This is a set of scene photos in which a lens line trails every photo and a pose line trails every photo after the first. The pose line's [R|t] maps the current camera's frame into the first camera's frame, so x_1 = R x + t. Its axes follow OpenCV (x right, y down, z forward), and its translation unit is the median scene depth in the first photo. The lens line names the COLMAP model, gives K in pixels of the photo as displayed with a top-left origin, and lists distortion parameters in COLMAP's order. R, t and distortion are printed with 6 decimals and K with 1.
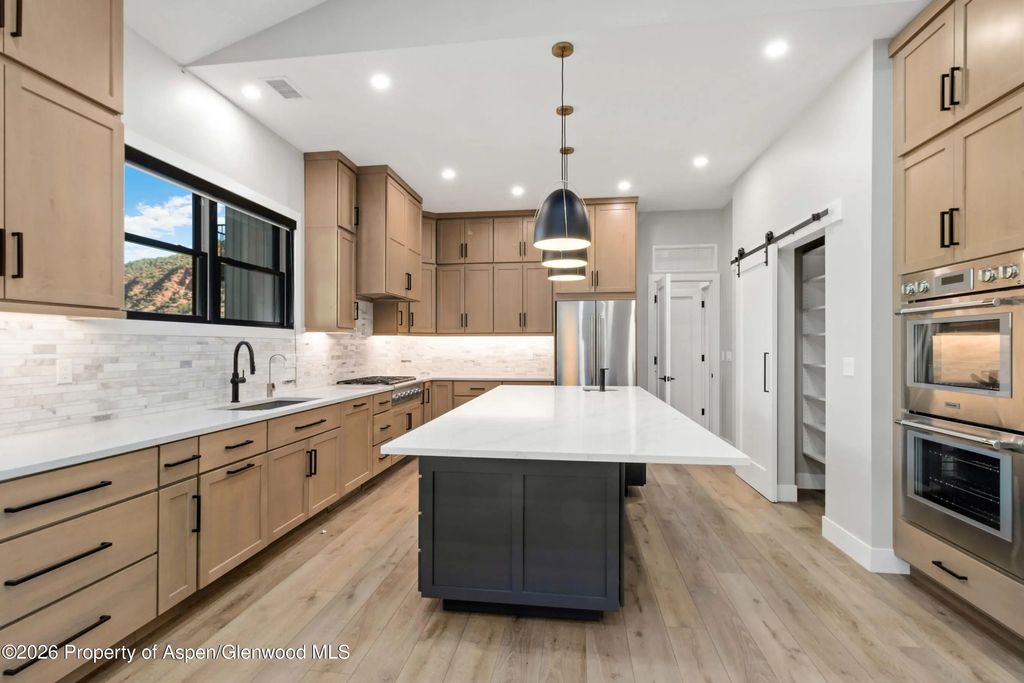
lens RADIAL K [[505.1, 0, 489.2], [0, 505.1, 348.2], [0, 0, 1]] dist [-0.001035, -0.000010]
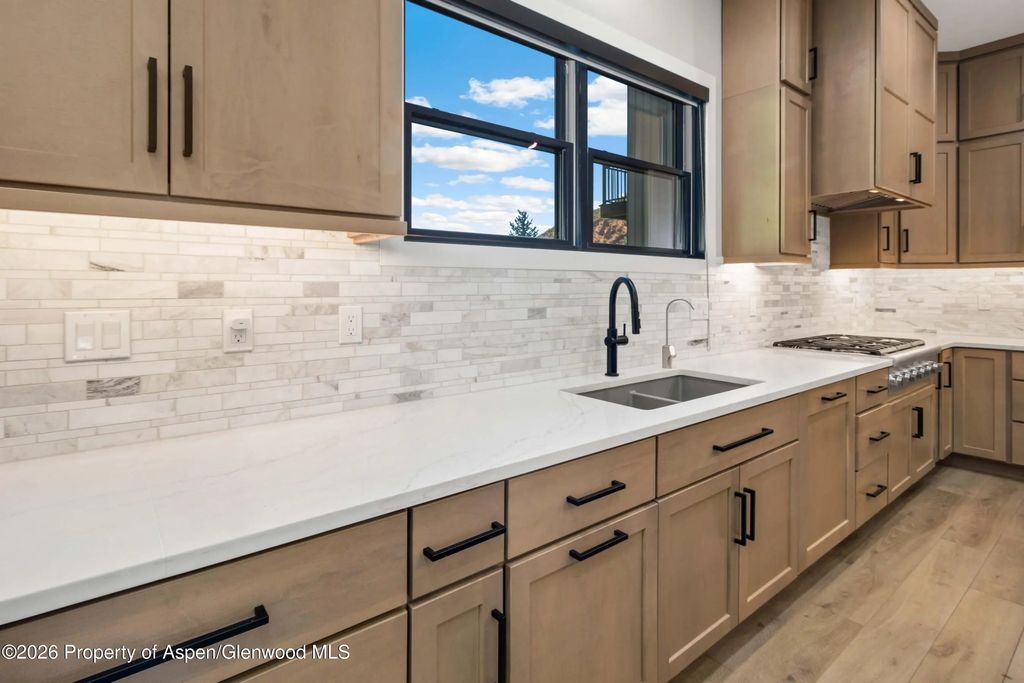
lens RADIAL K [[497.8, 0, 491.1], [0, 497.8, 285.8], [0, 0, 1]] dist [0.002139, -0.000032]
pose [[0.722346, -0.002709, -0.691527, -0.182907], [-0.001815, 0.999981, -0.005814, 0.000246], [0.691529, 0.005455, 0.722328, 0.446179]]
